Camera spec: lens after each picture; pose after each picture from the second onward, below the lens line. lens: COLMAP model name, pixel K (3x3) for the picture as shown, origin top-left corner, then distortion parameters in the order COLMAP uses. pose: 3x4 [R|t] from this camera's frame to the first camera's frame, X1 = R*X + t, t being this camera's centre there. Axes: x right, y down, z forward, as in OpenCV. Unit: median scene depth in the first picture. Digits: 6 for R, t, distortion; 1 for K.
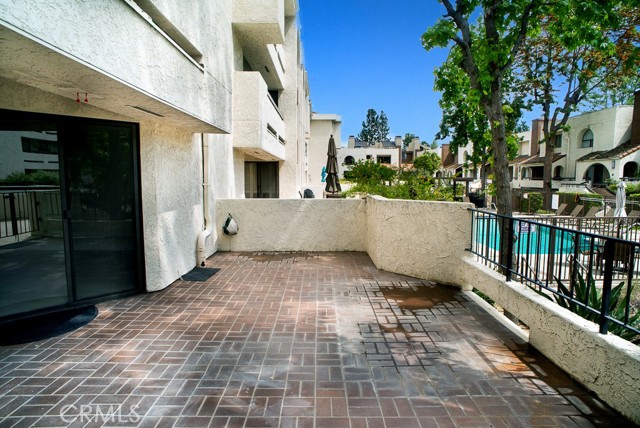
lens RADIAL K [[363.6, 0, 320.5], [0, 363.6, 207.9], [0, 0, 1]] dist [-0.080803, 0.056369]
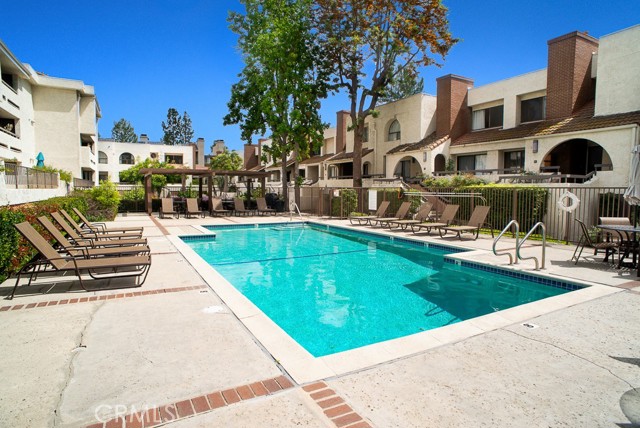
lens RADIAL K [[363.6, 0, 320.5], [0, 363.6, 207.9], [0, 0, 1]] dist [-0.080803, 0.056369]
pose [[0.877283, -0.020343, 0.479543, 0.156420], [0.035162, 0.999141, -0.021940, 0.008767], [-0.478684, 0.036109, 0.877244, 0.298707]]
